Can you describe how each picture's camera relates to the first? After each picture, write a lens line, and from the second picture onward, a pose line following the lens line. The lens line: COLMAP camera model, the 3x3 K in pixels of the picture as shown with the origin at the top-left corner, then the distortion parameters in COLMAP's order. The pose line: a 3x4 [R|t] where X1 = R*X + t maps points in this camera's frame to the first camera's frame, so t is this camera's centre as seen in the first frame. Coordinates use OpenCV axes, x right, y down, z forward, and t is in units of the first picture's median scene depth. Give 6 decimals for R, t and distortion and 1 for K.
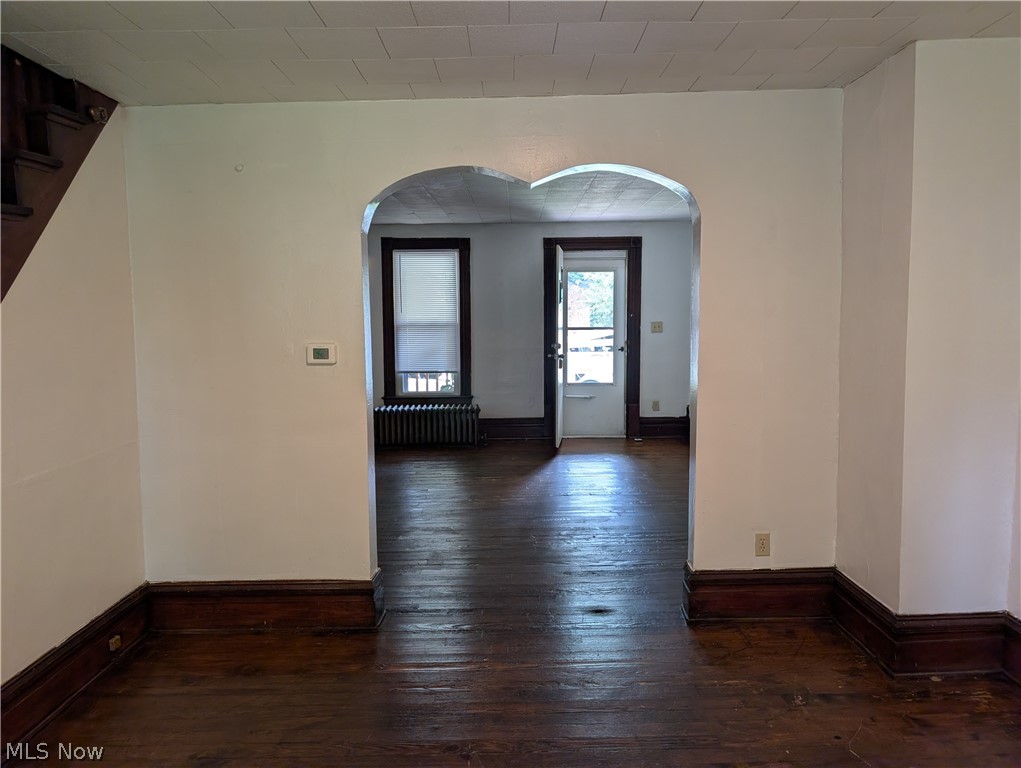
lens RADIAL K [[734.3, 0, 519.6], [0, 734.3, 378.6], [0, 0, 1]] dist [0.027729, -0.030126]
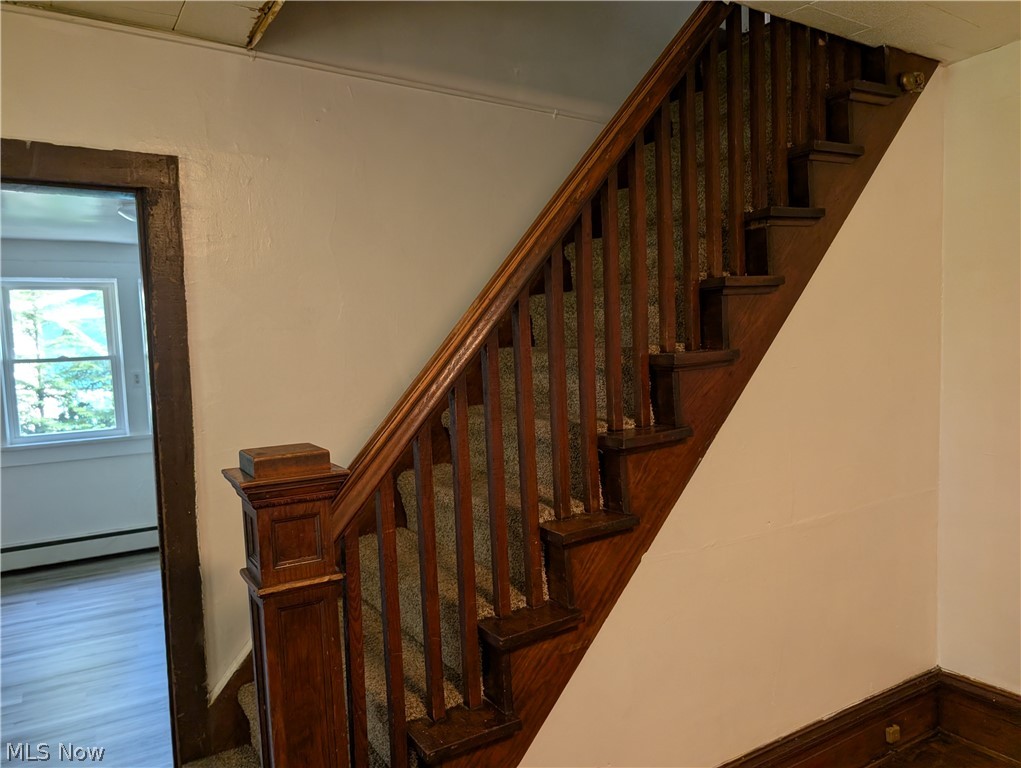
lens RADIAL K [[734.3, 0, 506.0], [0, 734.3, 393.6], [0, 0, 1]] dist [0.027729, -0.030126]
pose [[0.520932, 0.049638, -0.852154, -0.085468], [-0.047017, 0.998461, 0.029419, -0.018702], [0.852303, 0.024740, 0.522464, 0.183306]]
